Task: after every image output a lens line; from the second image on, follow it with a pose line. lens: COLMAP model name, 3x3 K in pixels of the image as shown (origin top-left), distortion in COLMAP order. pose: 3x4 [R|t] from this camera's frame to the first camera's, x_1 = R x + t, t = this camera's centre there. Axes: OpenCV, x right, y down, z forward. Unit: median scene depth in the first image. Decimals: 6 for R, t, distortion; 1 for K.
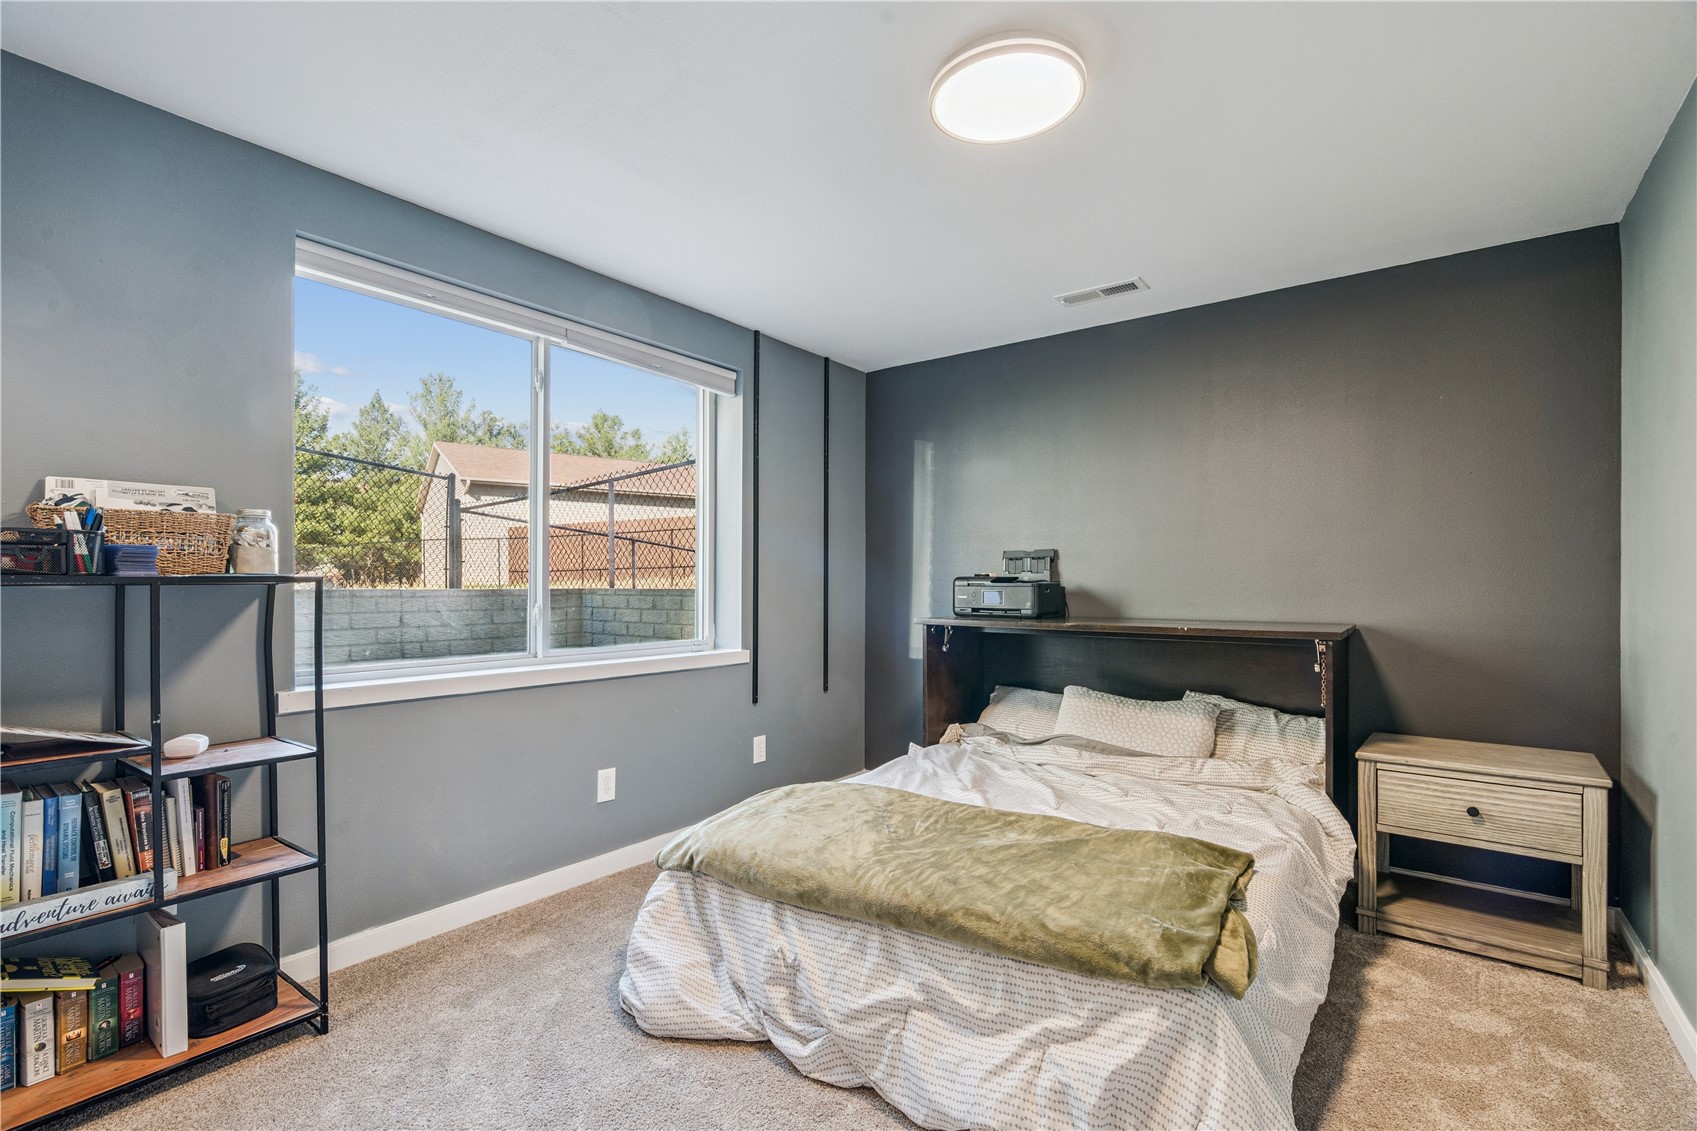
lens RADIAL K [[761.5, 0, 851.0], [0, 761.5, 571.0], [0, 0, 1]] dist [-0.002739, 0.000820]
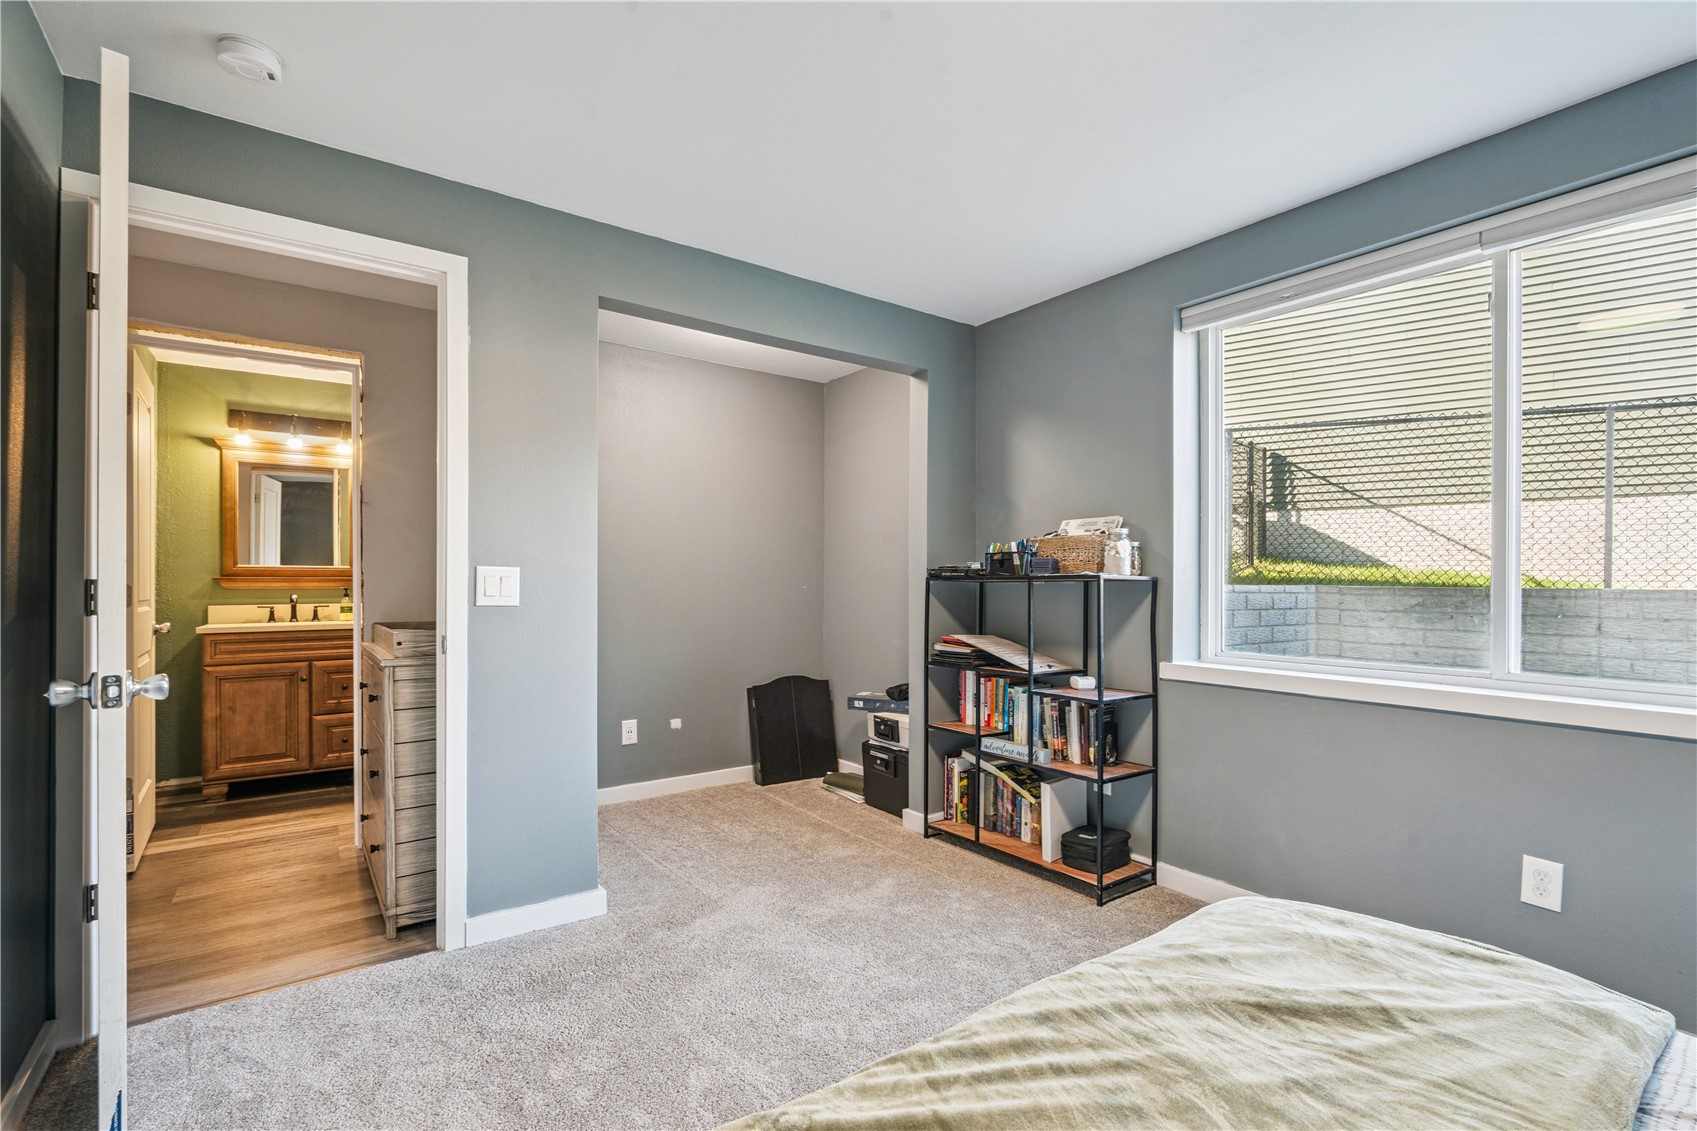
lens RADIAL K [[761.5, 0, 851.0], [0, 761.5, 571.0], [0, 0, 1]] dist [-0.002739, 0.000820]
pose [[-0.276096, -0.011945, -0.961056, 0.731929], [0.012316, 0.999797, -0.015965, 0.015738], [0.961051, -0.016244, -0.275893, 0.898329]]
